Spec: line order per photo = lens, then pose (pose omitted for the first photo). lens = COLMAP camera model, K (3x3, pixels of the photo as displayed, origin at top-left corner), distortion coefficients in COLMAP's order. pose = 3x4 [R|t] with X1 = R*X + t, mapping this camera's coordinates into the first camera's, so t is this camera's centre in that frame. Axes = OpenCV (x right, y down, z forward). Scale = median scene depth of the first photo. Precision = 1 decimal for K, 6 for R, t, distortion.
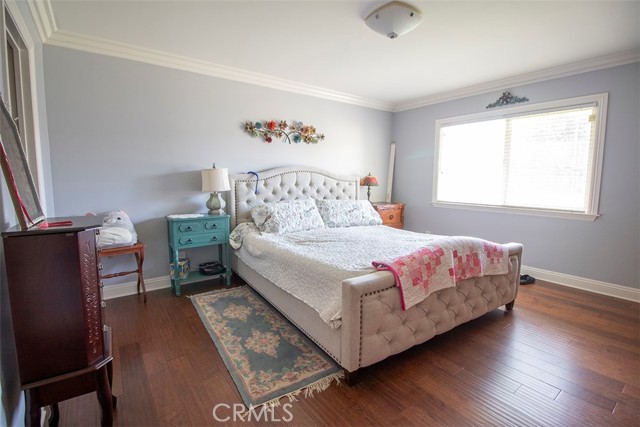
lens RADIAL K [[298.5, 0, 316.1], [0, 298.5, 209.1], [0, 0, 1]] dist [0.000446, -0.000140]
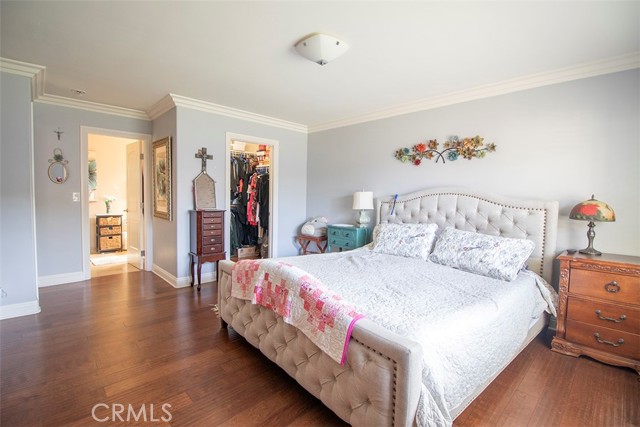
lens RADIAL K [[298.5, 0, 316.1], [0, 298.5, 209.1], [0, 0, 1]] dist [0.000446, -0.000140]
pose [[0.122222, 0.039817, -0.991704, 0.775908], [-0.127888, 0.991497, 0.024047, -0.057770], [0.984229, 0.123888, 0.126275, 0.550490]]
